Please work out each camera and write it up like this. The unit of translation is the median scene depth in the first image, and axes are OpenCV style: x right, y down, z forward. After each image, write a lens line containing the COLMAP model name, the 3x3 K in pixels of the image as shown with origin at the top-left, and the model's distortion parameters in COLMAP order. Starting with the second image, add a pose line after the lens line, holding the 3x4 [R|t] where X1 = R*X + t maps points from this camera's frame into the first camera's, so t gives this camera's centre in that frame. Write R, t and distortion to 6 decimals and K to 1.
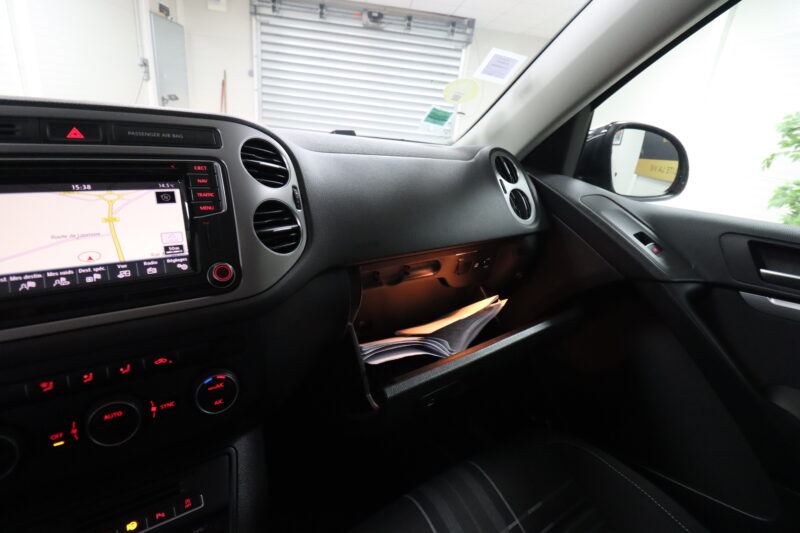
lens RADIAL K [[376.2, 0, 399.4], [0, 376.2, 258.1], [0, 0, 1]] dist [-0.005535, -0.008174]
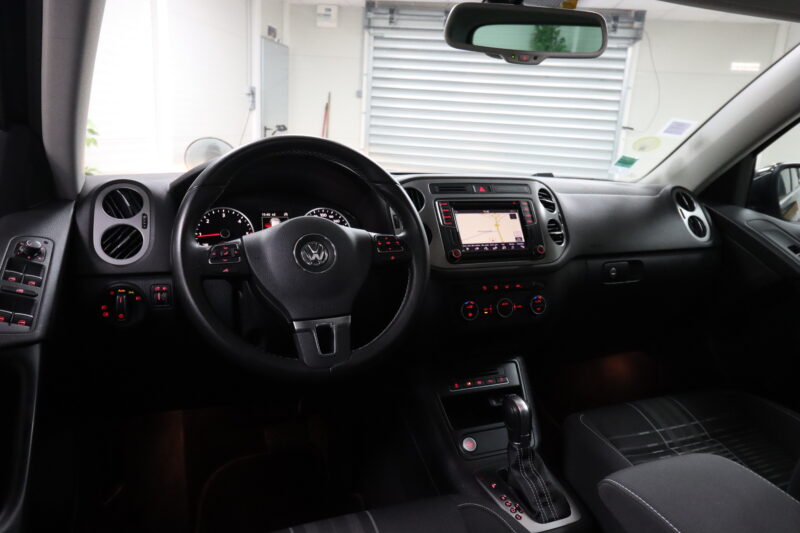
lens RADIAL K [[561.2, 0, 398.0], [0, 561.2, 260.3], [0, 0, 1]] dist [0.003177, -0.006664]
pose [[0.975484, 0.006518, -0.219974, -0.282592], [-0.035840, 0.990922, -0.129572, 0.278066], [0.217133, 0.134280, 0.966862, -1.174073]]
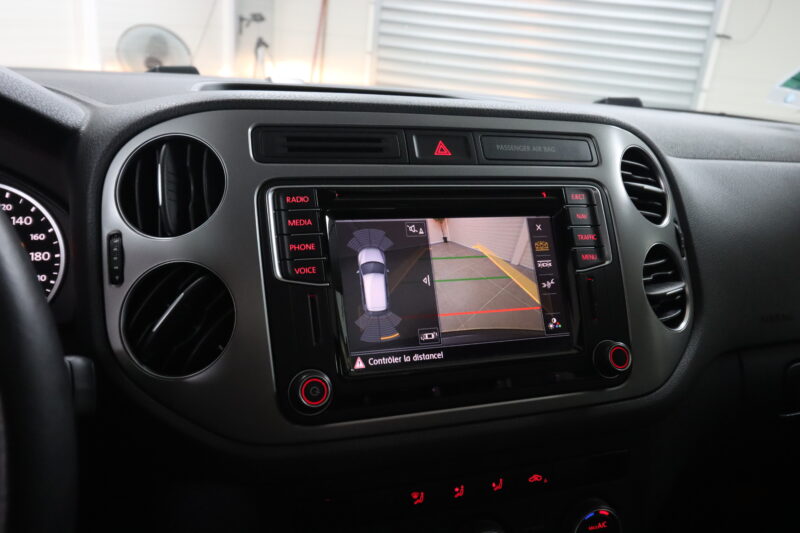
lens RADIAL K [[633.4, 0, 406.9], [0, 633.4, 267.8], [0, 0, 1]] dist [0.014816, 0.000486]
pose [[0.967273, 0.080324, -0.240689, -0.290159], [-0.083656, 0.996488, -0.003637, -0.043532], [0.239551, 0.023653, 0.970596, -0.101648]]
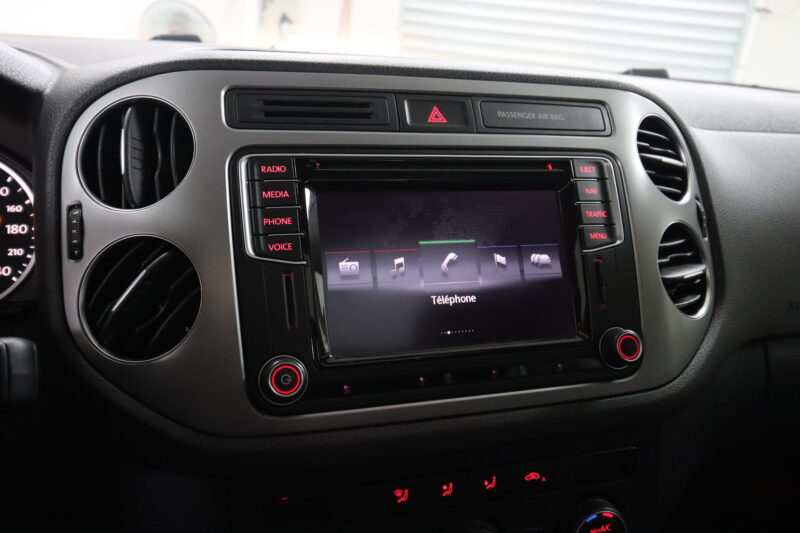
lens RADIAL K [[633.4, 0, 408.6], [0, 633.4, 265.0], [0, 0, 1]] dist [0.014816, 0.000486]
pose [[0.956153, 0.098798, -0.275701, -0.271560], [-0.094914, 0.995108, 0.027428, -0.044852], [0.277062, -0.000057, 0.960852, -0.048134]]
